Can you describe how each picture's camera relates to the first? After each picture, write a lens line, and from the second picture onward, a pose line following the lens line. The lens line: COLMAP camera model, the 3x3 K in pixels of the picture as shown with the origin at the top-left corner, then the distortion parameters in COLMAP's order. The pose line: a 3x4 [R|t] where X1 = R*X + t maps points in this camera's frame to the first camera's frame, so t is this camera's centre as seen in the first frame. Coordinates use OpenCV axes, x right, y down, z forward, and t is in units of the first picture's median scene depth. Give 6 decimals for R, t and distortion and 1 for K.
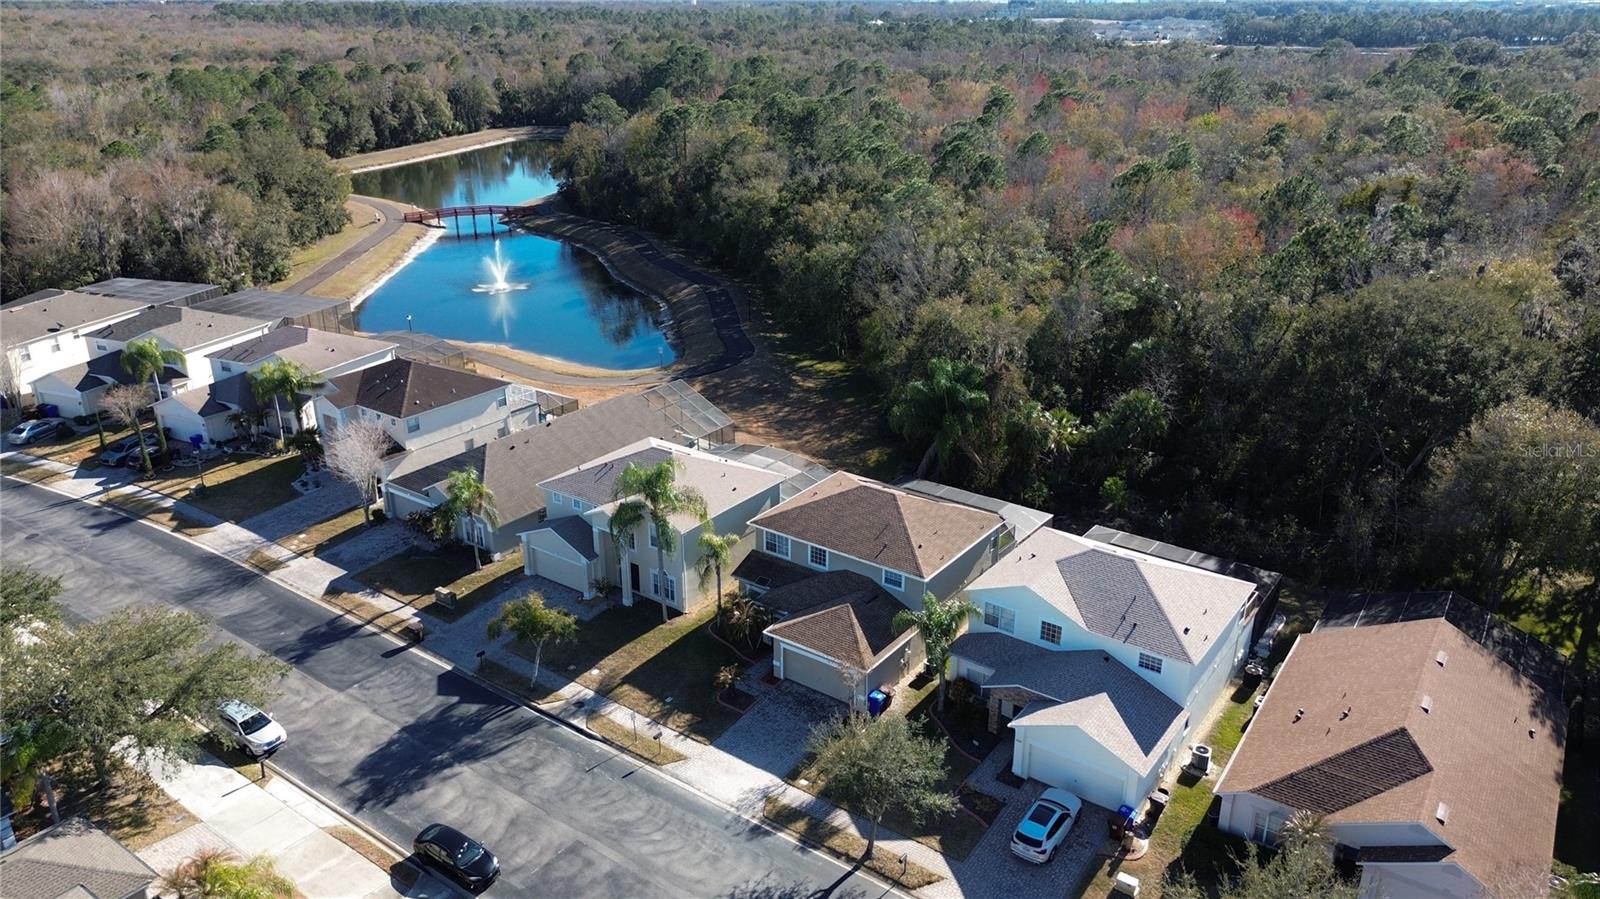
lens RADIAL K [[1180.6, 0, 793.3], [0, 1180.6, 449.4], [0, 0, 1]] dist [-0.011758, -0.001252]
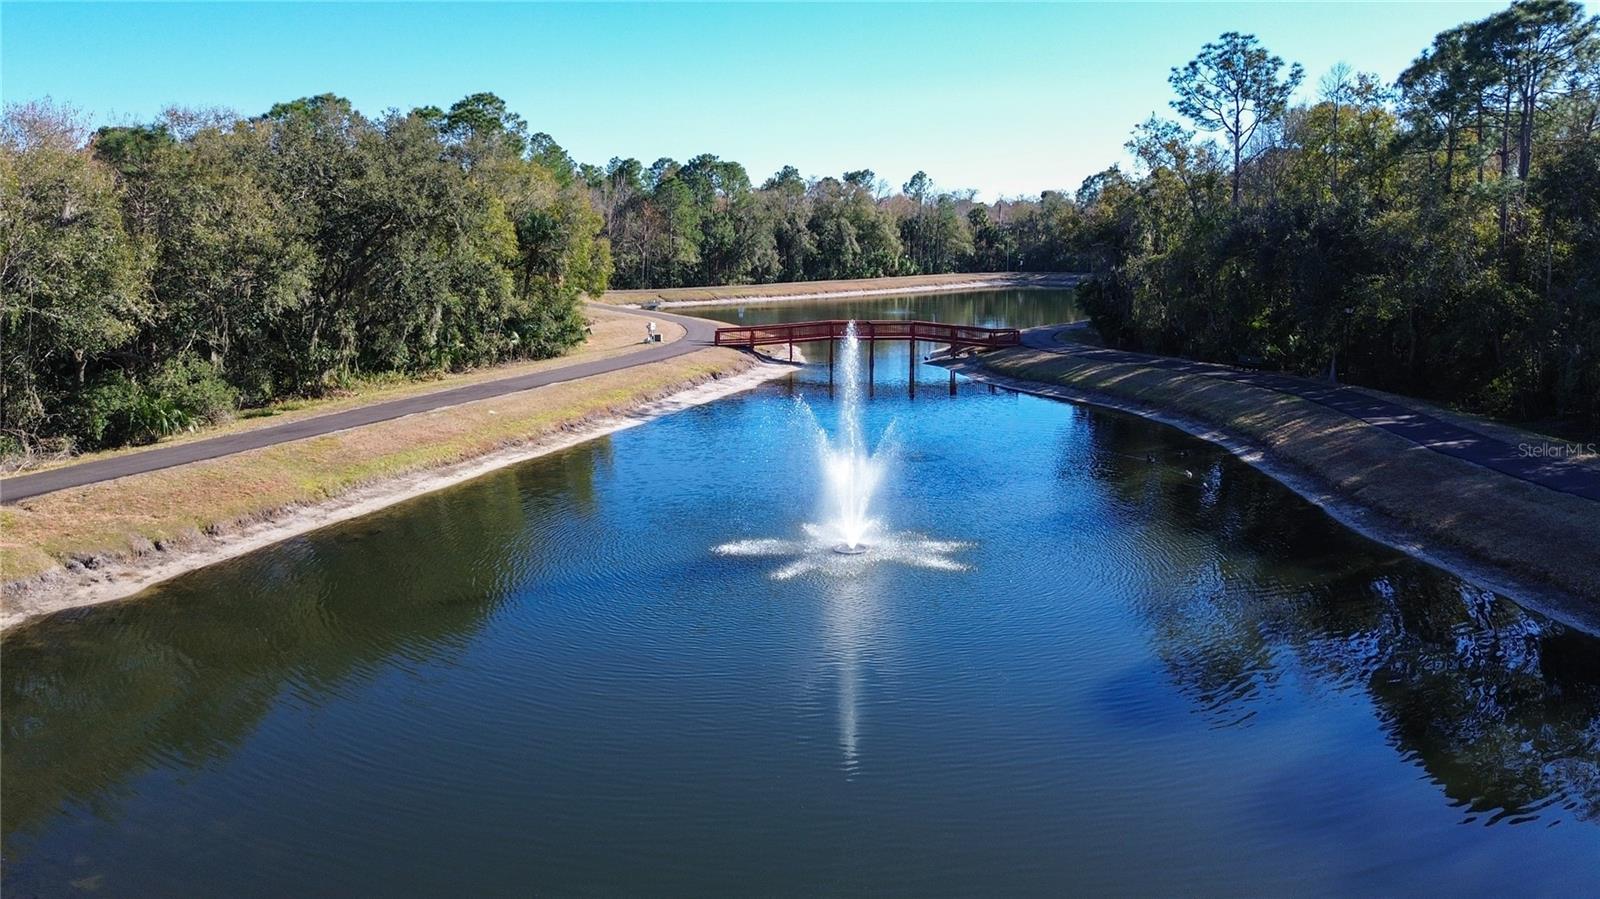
lens RADIAL K [[1180.6, 0, 795.7], [0, 1180.6, 446.9], [0, 0, 1]] dist [-0.011758, -0.001252]
pose [[0.924570, 0.067424, -0.374998, -0.172285], [-0.135377, 0.978130, -0.157909, -0.116974], [0.356150, 0.196764, 0.913477, 0.779378]]
